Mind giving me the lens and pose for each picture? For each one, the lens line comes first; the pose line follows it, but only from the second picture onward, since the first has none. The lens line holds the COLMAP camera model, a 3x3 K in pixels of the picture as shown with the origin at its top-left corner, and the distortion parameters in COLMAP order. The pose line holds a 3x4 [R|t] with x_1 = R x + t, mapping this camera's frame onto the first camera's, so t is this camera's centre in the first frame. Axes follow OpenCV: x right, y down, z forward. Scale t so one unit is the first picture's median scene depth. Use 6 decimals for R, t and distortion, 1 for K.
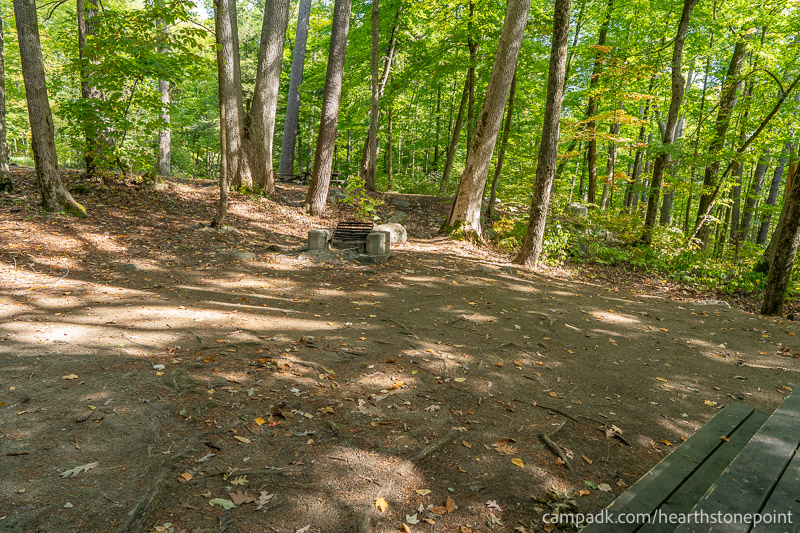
lens RADIAL K [[534.5, 0, 400.0], [0, 534.5, 266.5], [0, 0, 1]] dist [-0.002715, 0.001455]
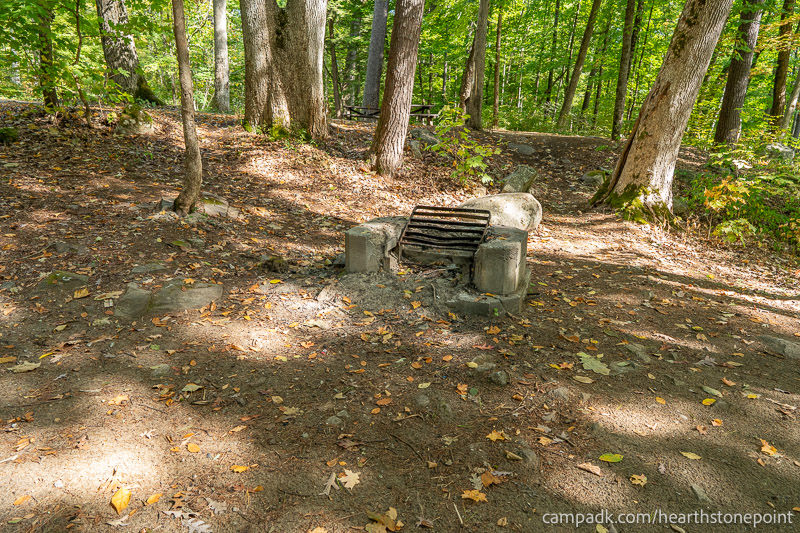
lens RADIAL K [[534.5, 0, 400.0], [0, 534.5, 266.5], [0, 0, 1]] dist [-0.002715, 0.001455]
pose [[0.984697, 0.034156, -0.170897, -0.033703], [-0.013833, 0.992831, 0.118722, -0.063245], [0.173727, -0.114541, 0.978110, 0.392970]]
